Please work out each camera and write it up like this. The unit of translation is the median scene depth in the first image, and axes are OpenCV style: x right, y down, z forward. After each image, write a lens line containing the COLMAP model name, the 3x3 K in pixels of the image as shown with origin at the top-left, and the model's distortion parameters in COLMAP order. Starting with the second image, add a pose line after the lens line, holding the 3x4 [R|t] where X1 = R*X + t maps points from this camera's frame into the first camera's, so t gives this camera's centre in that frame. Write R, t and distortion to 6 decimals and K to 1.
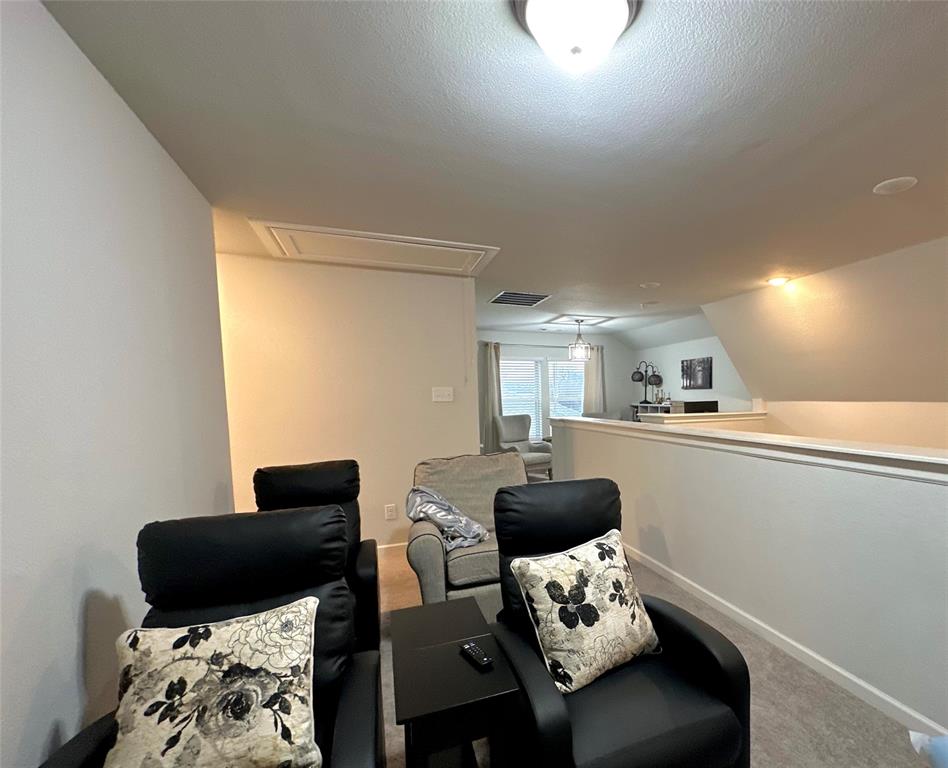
lens RADIAL K [[430.4, 0, 474.0], [0, 430.4, 384.0], [0, 0, 1]] dist [0.000270, 0.000008]
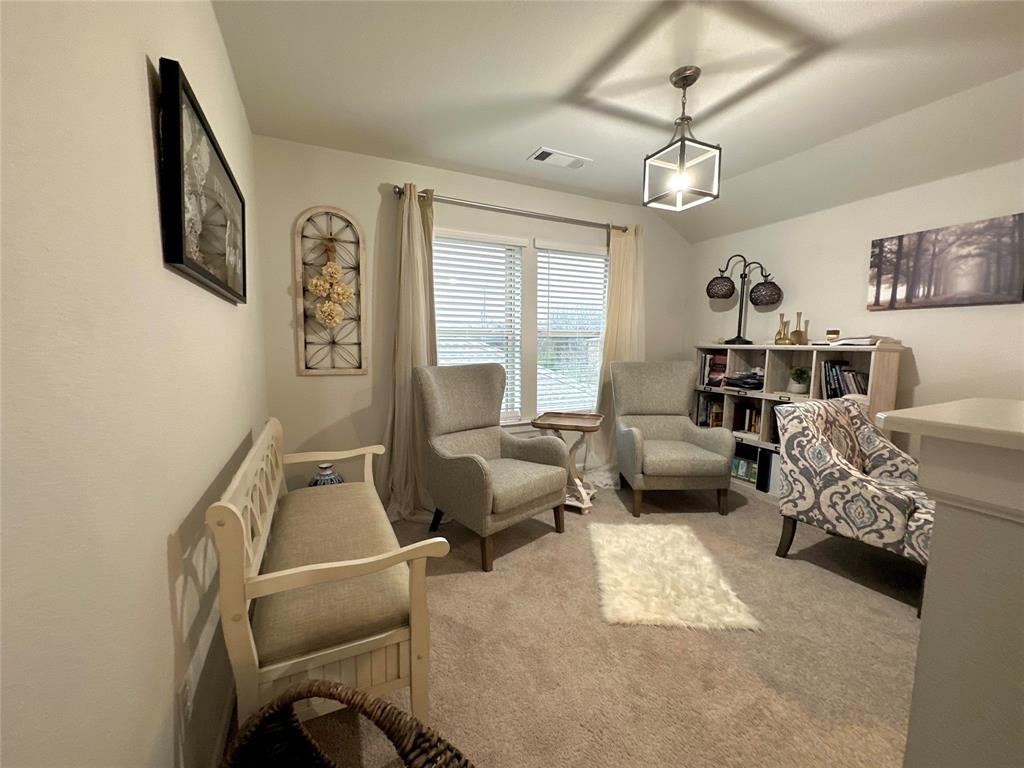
lens RADIAL K [[410.8, 0, 512.0], [0, 410.8, 384.0], [0, 0, 1]] dist [-0.001042, -0.000179]
pose [[0.972860, 0.000116, 0.231394, 0.044785], [-0.031196, 0.990936, 0.130661, 0.037871], [-0.229281, -0.134333, 0.964046, 0.609900]]
